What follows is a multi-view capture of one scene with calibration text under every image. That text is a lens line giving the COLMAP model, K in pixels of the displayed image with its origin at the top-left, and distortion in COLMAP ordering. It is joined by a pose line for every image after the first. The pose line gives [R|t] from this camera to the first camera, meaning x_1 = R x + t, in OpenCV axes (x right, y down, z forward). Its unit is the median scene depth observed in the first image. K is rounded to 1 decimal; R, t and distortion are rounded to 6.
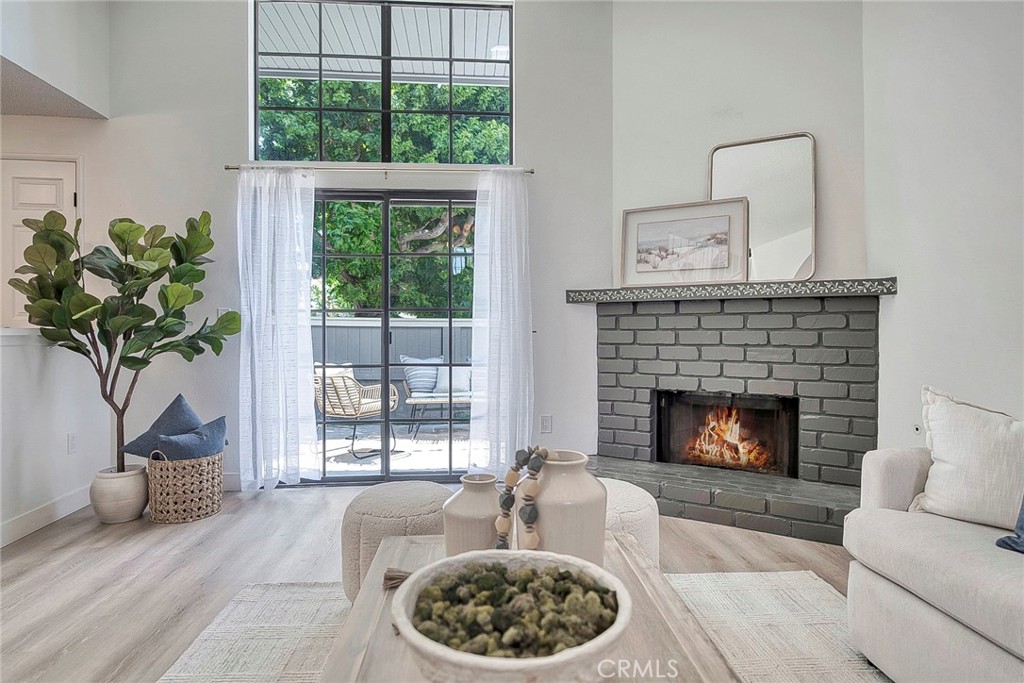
lens RADIAL K [[592.2, 0, 515.2], [0, 592.2, 318.8], [0, 0, 1]] dist [-0.008249, 0.007541]
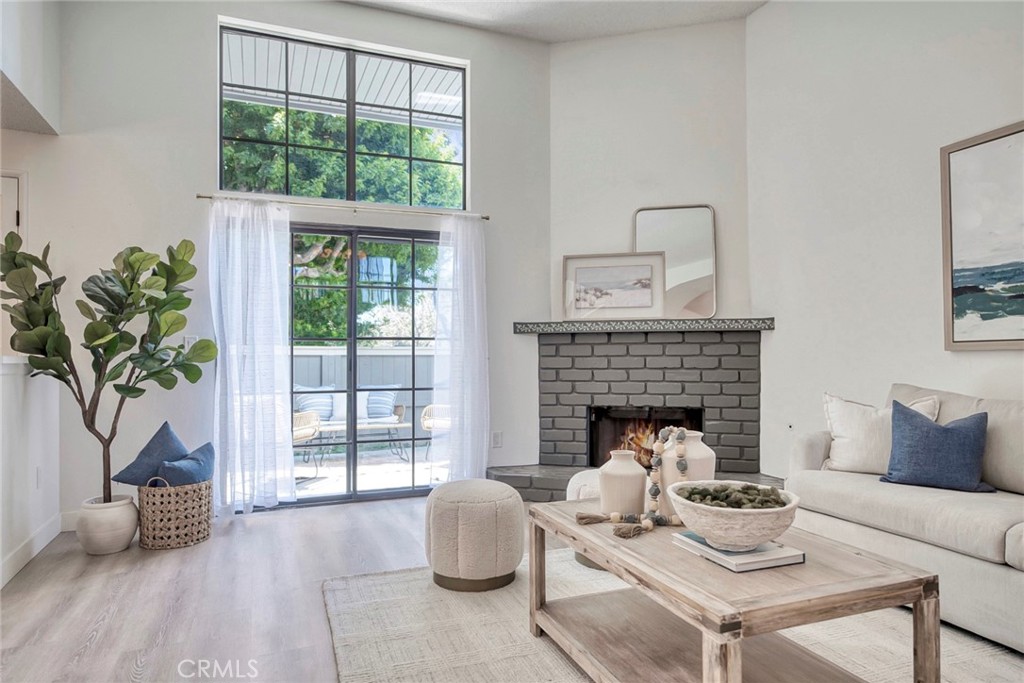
lens RADIAL K [[619.7, 0, 510.8], [0, 619.7, 337.1], [0, 0, 1]] dist [-0.006606, 0.003392]
pose [[0.957089, 0.006542, 0.289721, -0.301755], [-0.002100, 0.999876, -0.015638, -0.000733], [-0.289787, 0.014358, 0.956983, -0.168711]]
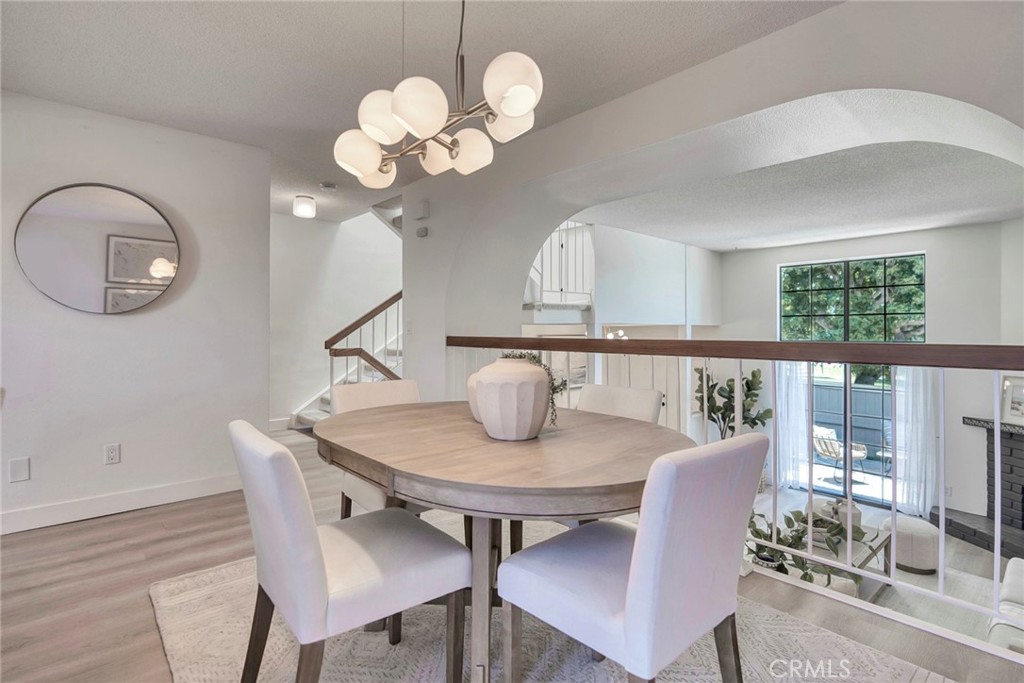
lens RADIAL K [[480.3, 0, 530.9], [0, 480.3, 331.0], [0, 0, 1]] dist [-0.009933, 0.003124]
pose [[0.613133, -0.002207, -0.789976, 0.470773], [-0.002459, 0.999986, -0.004703, -0.326930], [0.789976, 0.004826, 0.613119, -0.972569]]
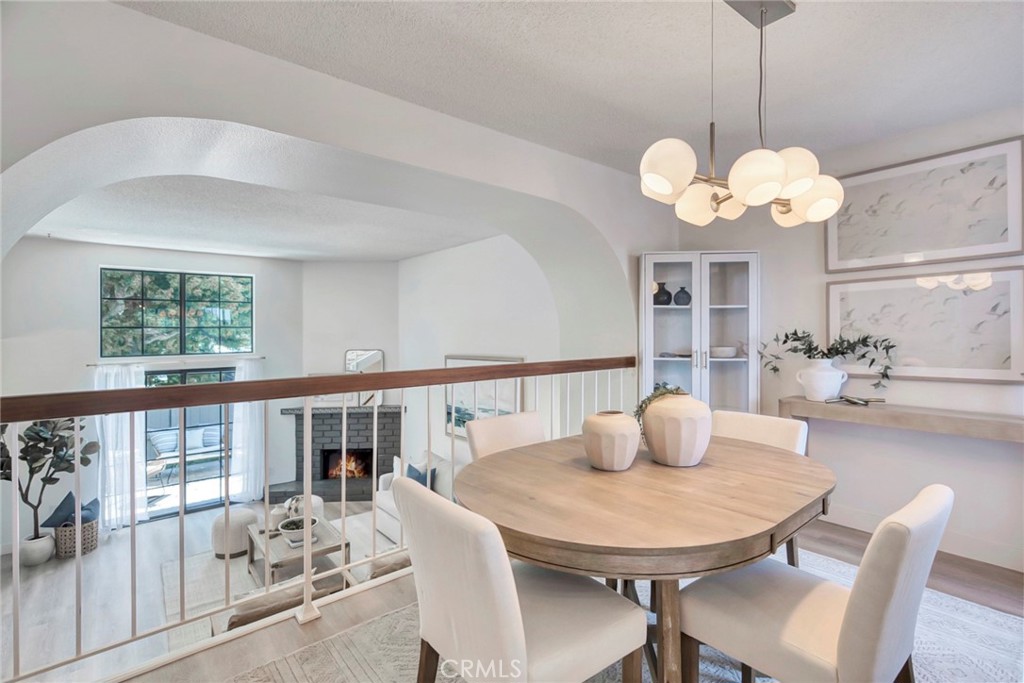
lens RADIAL K [[470.9, 0, 508.8], [0, 470.9, 319.4], [0, 0, 1]] dist [-0.016083, 0.002954]
pose [[0.818370, 0.007379, 0.574645, -0.257601], [0.008286, 0.999662, -0.024637, -0.378388], [-0.574632, 0.024924, 0.818032, -1.069814]]
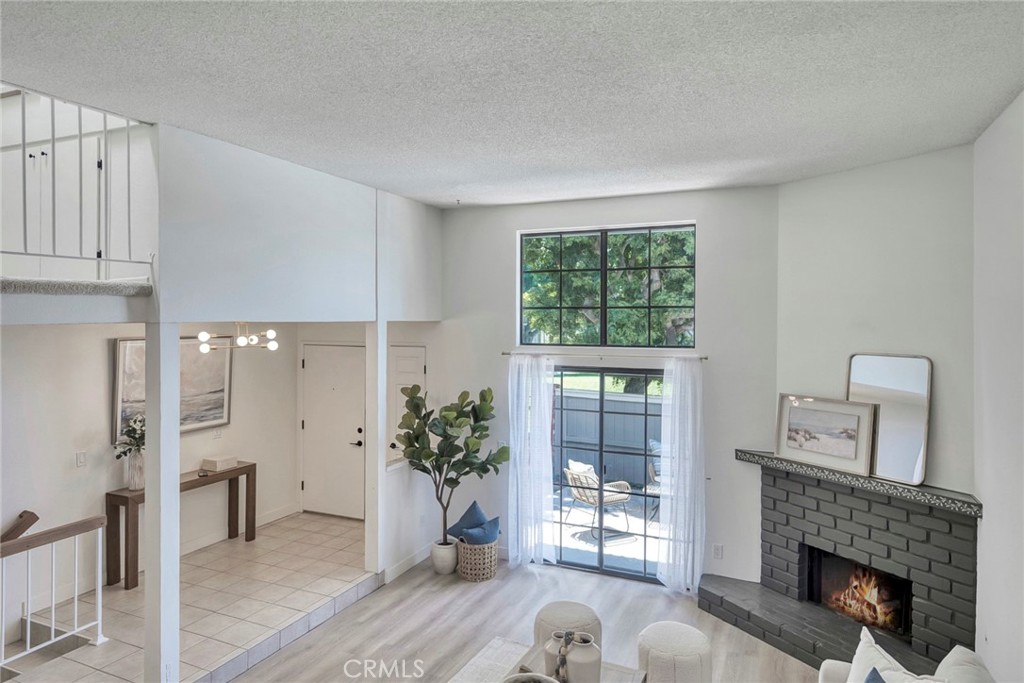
lens RADIAL K [[619.7, 0, 512.1], [0, 619.7, 326.5], [0, 0, 1]] dist [-0.006606, 0.003392]
pose [[0.871442, 0.006232, -0.490459, 0.360597], [-0.002256, 0.999960, 0.008697, -0.364337], [0.490493, -0.006473, 0.871421, -0.445798]]
